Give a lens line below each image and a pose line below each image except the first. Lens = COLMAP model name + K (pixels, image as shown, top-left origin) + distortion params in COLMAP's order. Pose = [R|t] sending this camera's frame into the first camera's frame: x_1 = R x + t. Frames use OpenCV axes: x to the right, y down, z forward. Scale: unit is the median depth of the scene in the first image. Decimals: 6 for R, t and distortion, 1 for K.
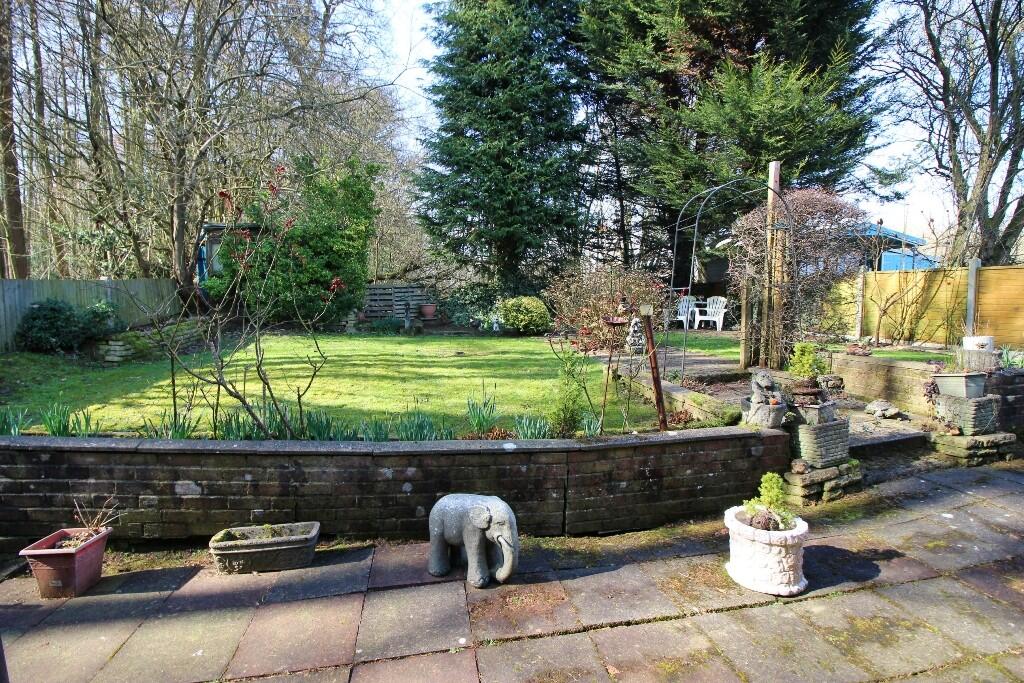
lens RADIAL K [[486.3, 0, 512.0], [0, 486.3, 341.5], [0, 0, 1]] dist [-0.004269, -0.013010]
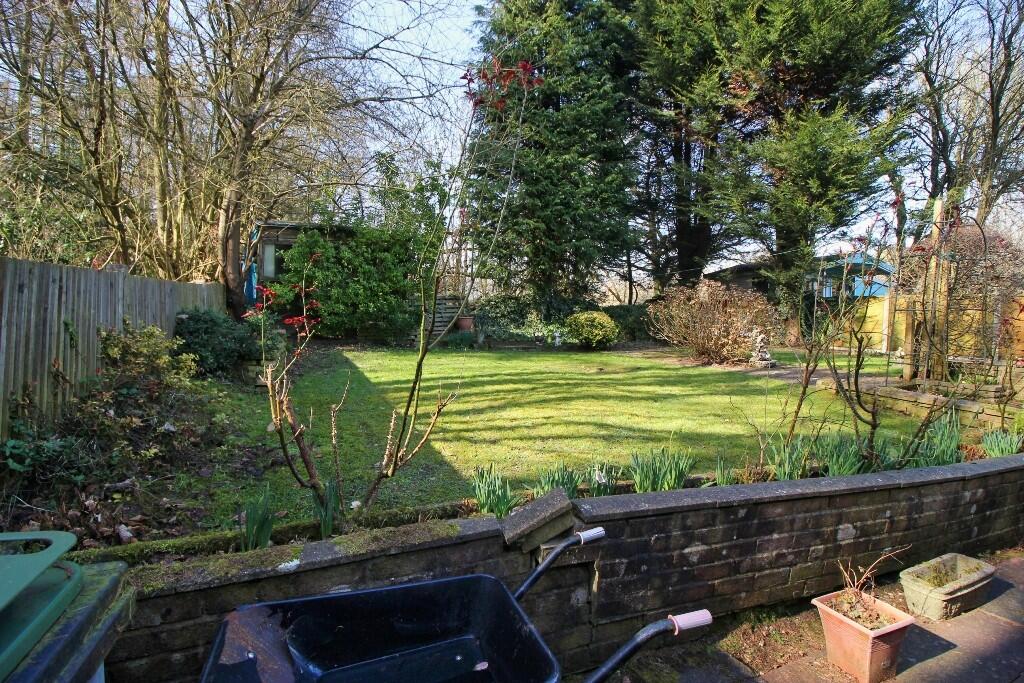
lens RADIAL K [[486.3, 0, 512.0], [0, 486.3, 341.5], [0, 0, 1]] dist [-0.004269, -0.013010]
pose [[0.973202, 0.001720, 0.229946, -1.448004], [0.004022, 0.999692, -0.024502, -0.026357], [-0.229918, 0.024770, 0.972895, 0.269097]]
